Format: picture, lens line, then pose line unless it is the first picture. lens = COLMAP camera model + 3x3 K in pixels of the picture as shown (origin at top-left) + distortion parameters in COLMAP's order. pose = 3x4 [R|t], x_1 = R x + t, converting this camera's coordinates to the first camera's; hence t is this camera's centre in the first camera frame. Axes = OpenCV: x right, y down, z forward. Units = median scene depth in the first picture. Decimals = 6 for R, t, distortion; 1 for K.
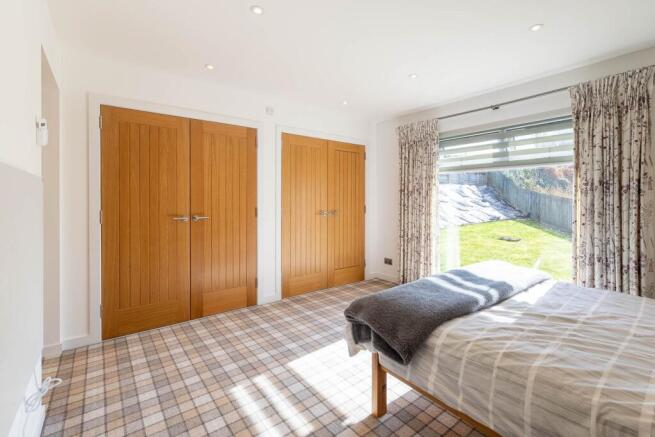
lens RADIAL K [[292.5, 0, 340.1], [0, 292.5, 205.4], [0, 0, 1]] dist [-0.000681, -0.000036]
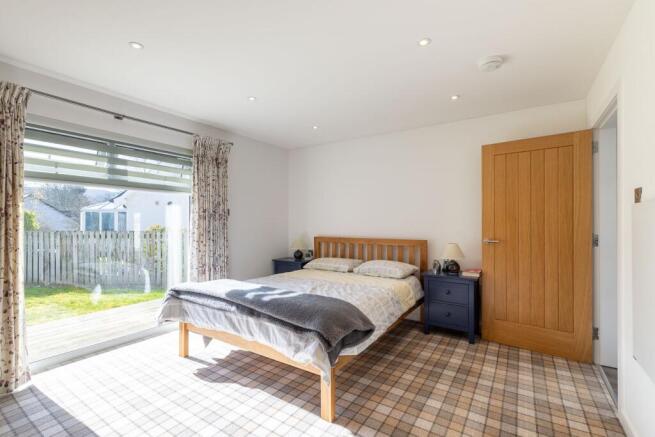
lens RADIAL K [[286.8, 0, 327.3], [0, 286.8, 222.9], [0, 0, 1]] dist [-0.000967, -0.000172]
pose [[-0.261244, 0.002868, 0.965269, -0.469404], [0.014996, 0.999887, 0.001088, -0.013615], [-0.965156, 0.014759, -0.261257, 0.662180]]
